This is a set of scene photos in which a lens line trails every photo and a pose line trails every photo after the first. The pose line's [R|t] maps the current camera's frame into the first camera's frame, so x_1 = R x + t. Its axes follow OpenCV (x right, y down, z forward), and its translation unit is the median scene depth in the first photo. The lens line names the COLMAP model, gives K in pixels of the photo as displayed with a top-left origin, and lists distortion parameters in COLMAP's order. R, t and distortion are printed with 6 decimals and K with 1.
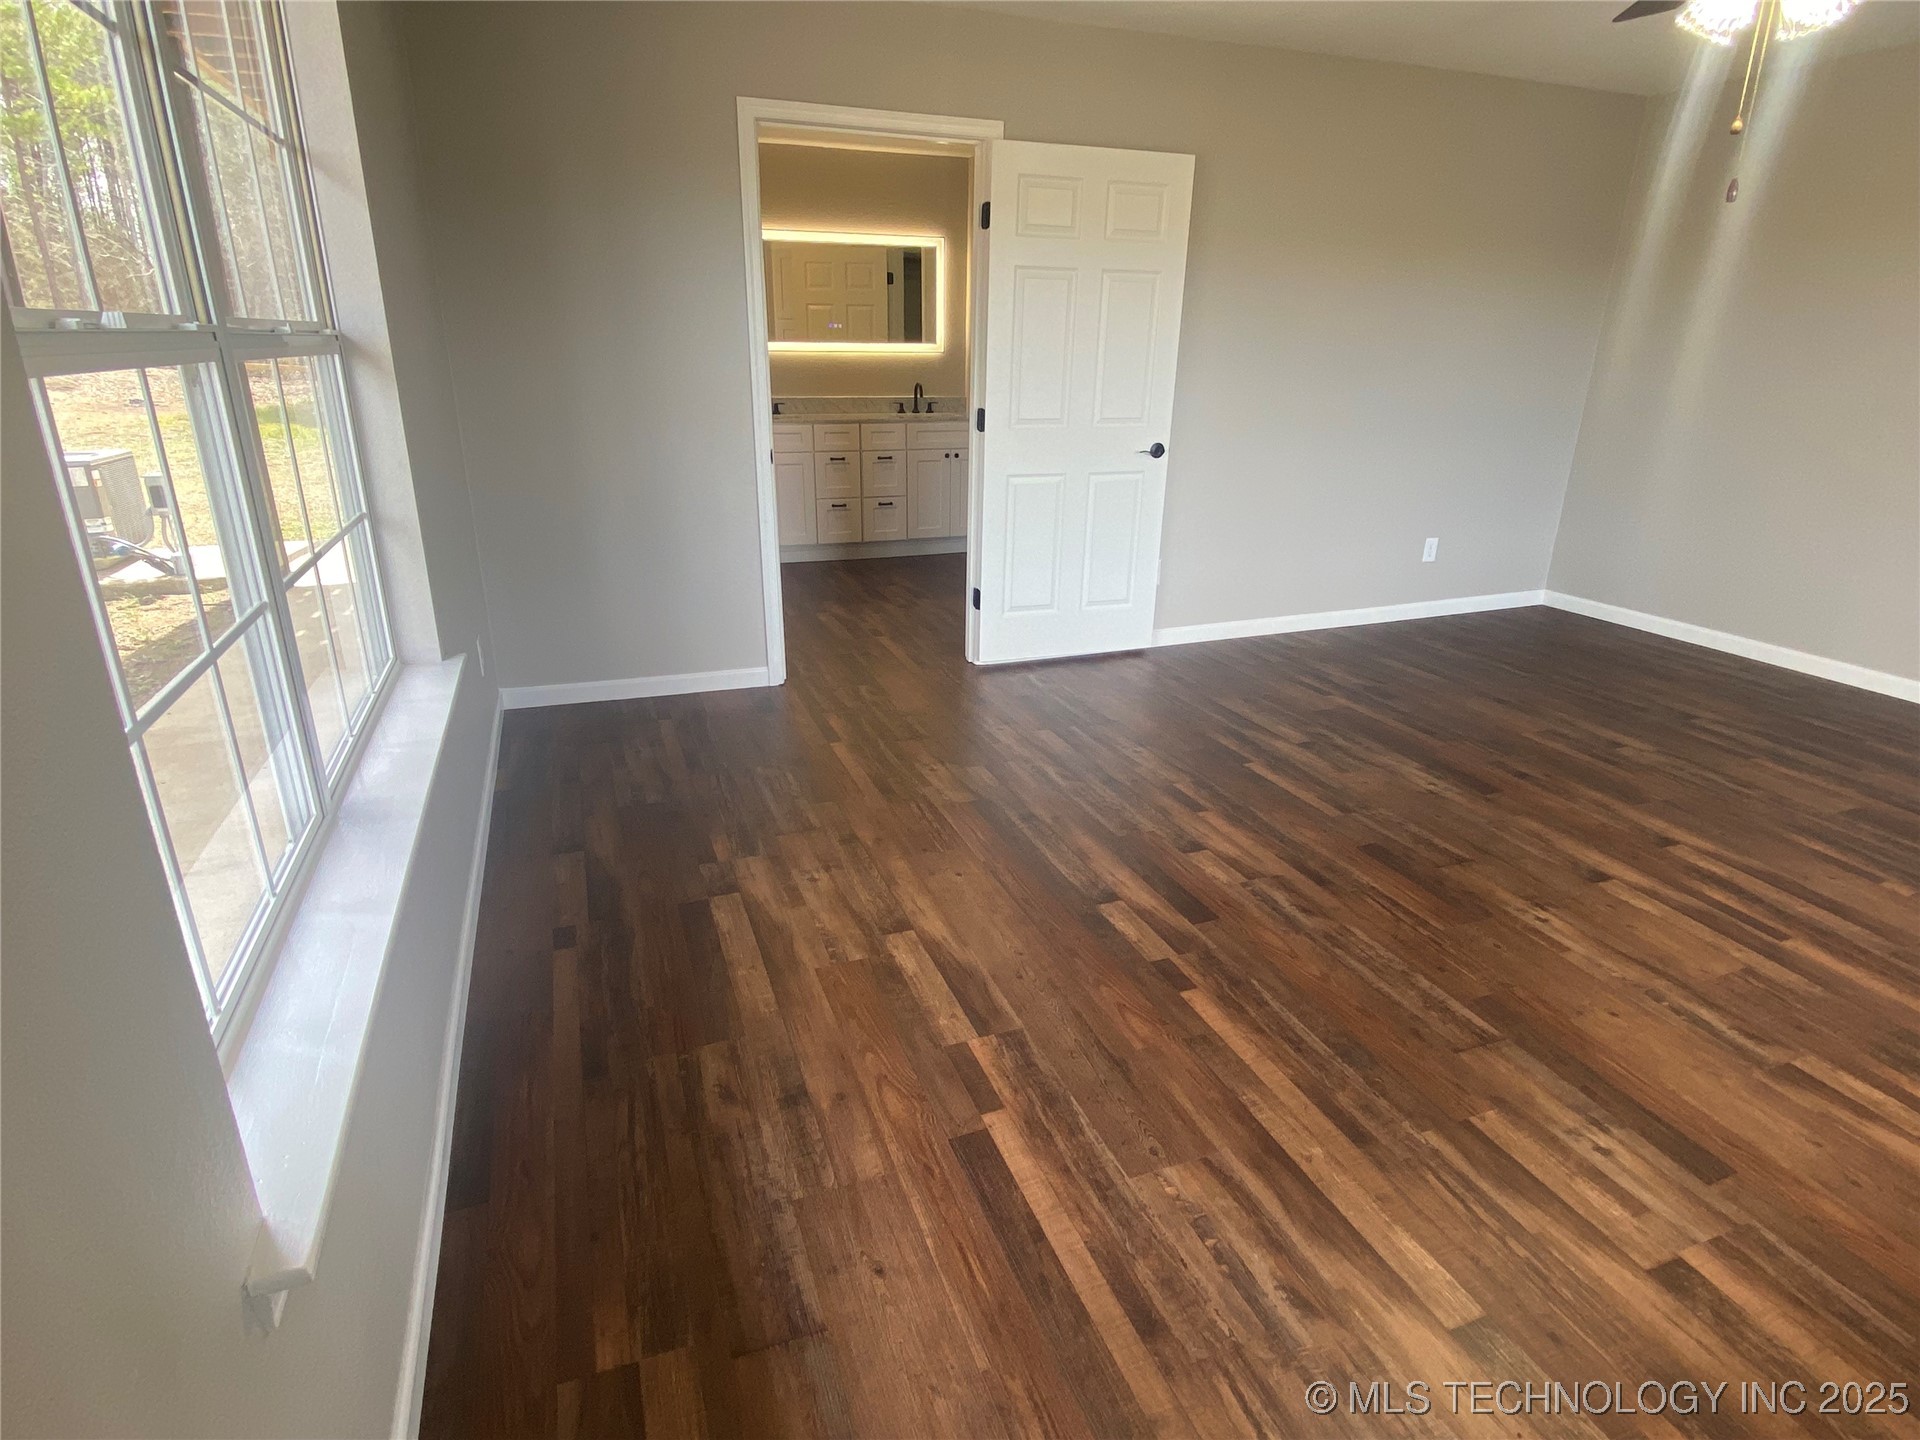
lens RADIAL K [[998.0, 0, 956.3], [0, 998.0, 726.3], [0, 0, 1]] dist [-0.021040, -0.008025]
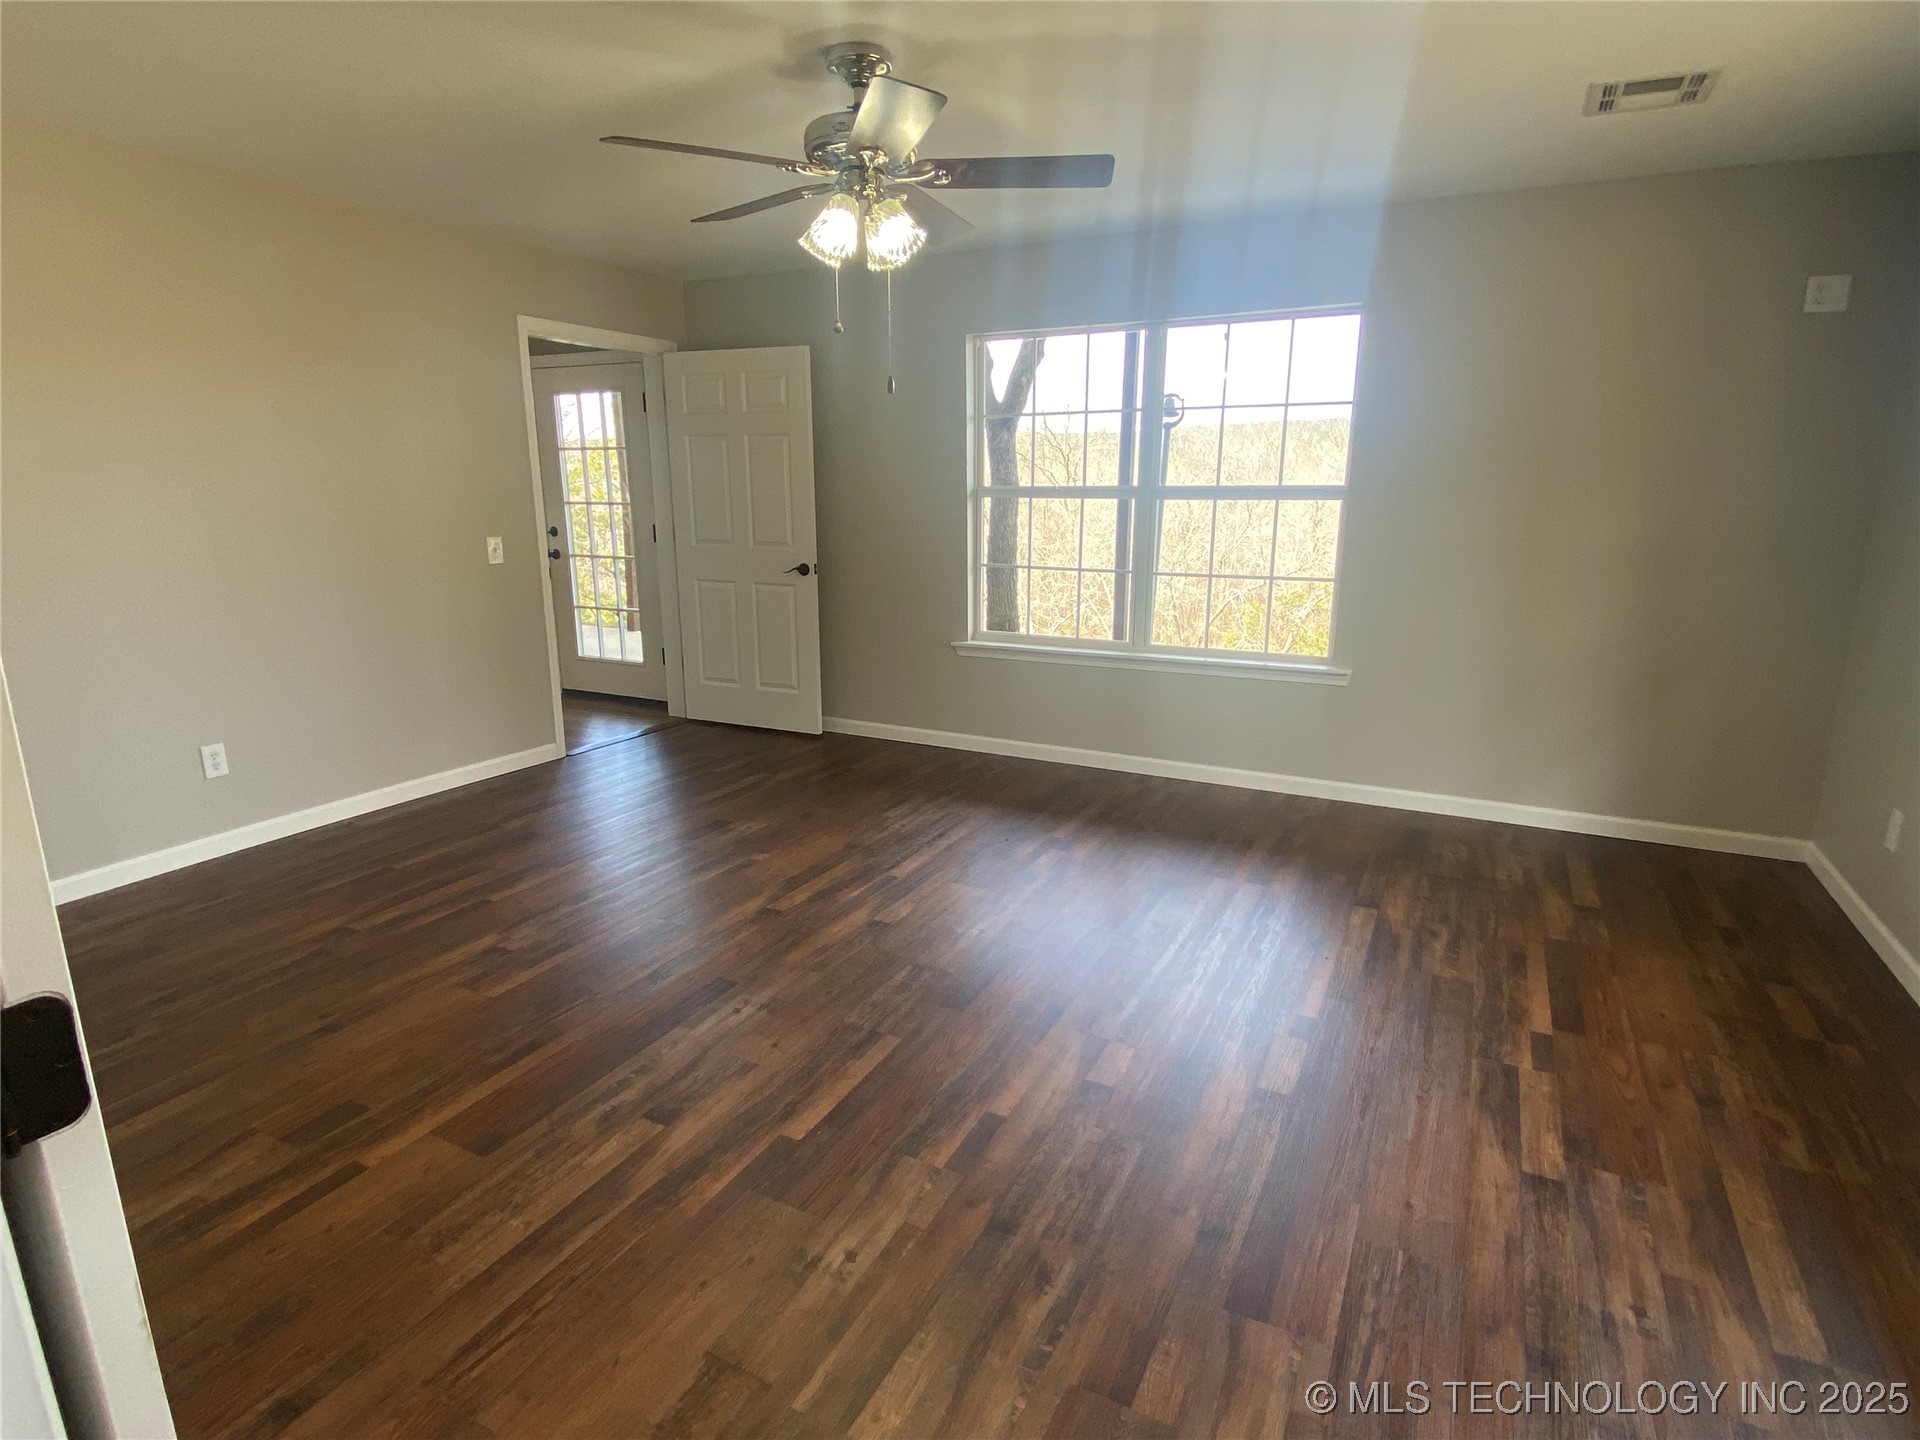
lens RADIAL K [[998.0, 0, 943.7], [0, 998.0, 721.4], [0, 0, 1]] dist [-0.021040, -0.008025]
pose [[-0.654520, -0.171078, 0.736435, -0.262317], [0.277364, 0.851812, 0.444394, -0.606681], [-0.703330, 0.495125, -0.510077, 1.528746]]
